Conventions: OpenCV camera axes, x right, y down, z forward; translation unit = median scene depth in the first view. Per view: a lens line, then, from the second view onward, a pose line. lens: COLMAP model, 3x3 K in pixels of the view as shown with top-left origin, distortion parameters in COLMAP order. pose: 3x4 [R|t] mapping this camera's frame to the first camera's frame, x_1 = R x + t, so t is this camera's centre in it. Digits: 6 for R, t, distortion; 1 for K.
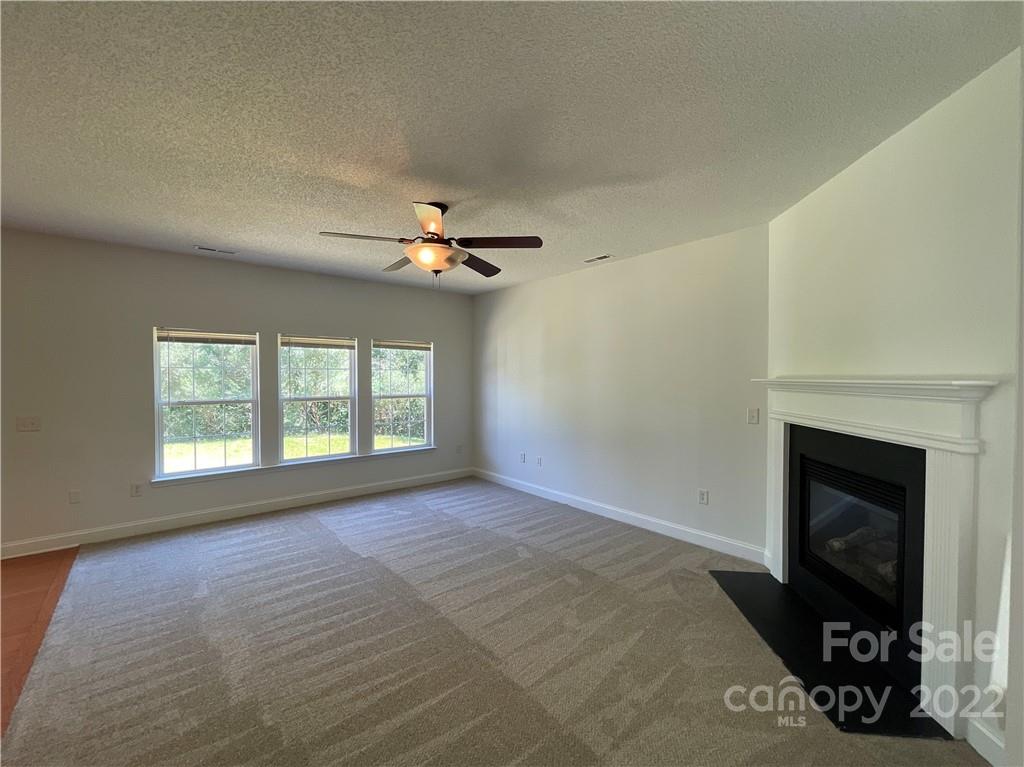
lens RADIAL K [[422.3, 0, 515.0], [0, 422.3, 387.4], [0, 0, 1]] dist [-0.015261, 0.000231]
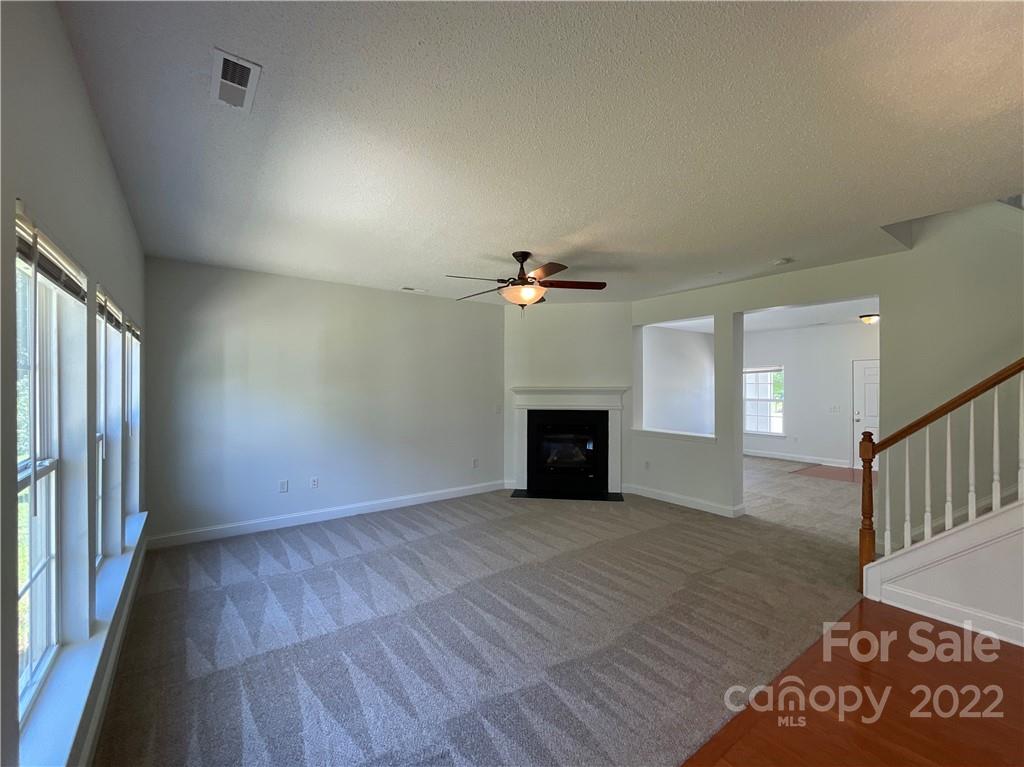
lens RADIAL K [[422.3, 0, 513.8], [0, 422.3, 383.0], [0, 0, 1]] dist [-0.015261, 0.000231]
pose [[0.079859, 0.005146, 0.996793, -1.194266], [0.023206, 0.999706, -0.007020, -0.028809], [-0.996536, 0.023692, 0.079716, 0.760735]]
